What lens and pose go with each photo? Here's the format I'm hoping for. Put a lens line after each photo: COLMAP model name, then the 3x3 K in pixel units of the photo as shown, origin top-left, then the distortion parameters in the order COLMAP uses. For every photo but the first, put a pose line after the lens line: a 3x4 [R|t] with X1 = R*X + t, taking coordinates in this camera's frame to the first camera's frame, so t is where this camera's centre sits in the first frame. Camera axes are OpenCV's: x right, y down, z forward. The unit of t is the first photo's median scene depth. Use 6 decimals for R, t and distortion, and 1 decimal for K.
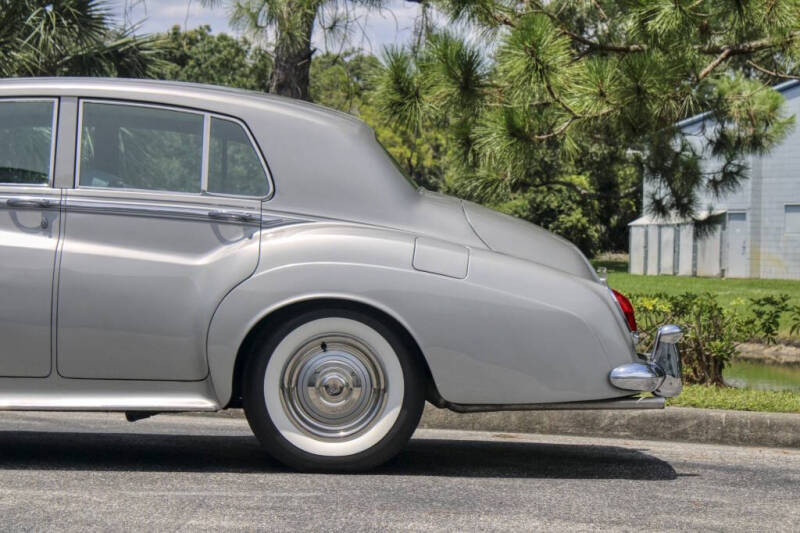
lens RADIAL K [[1936.2, 0, 384.8], [0, 1936.2, 266.9], [0, 0, 1]] dist [0.022152, 0.714711]
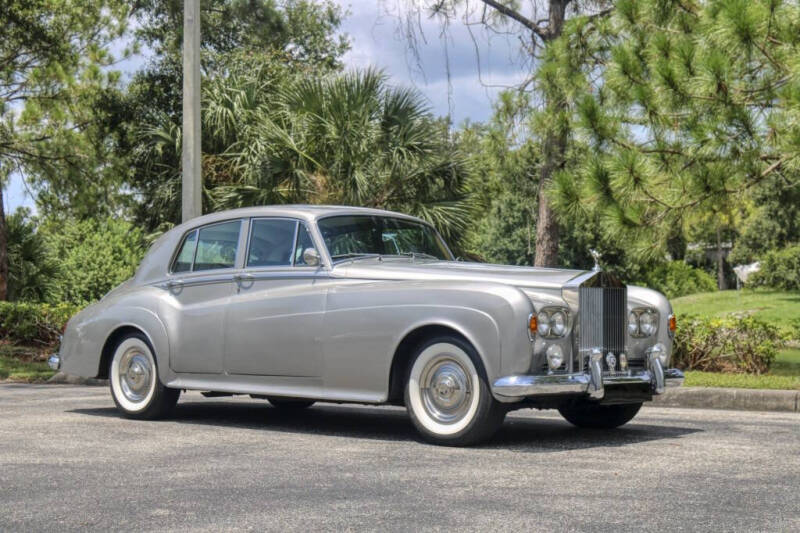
lens RADIAL K [[1398.7, 0, 400.0], [0, 1398.7, 266.5], [0, 0, 1]] dist [0.018611, 0.083756]
pose [[0.972456, -0.039626, -0.229692, 0.177338], [0.033466, 0.998970, -0.030655, -0.000906], [0.230670, 0.022124, 0.972781, -0.196672]]
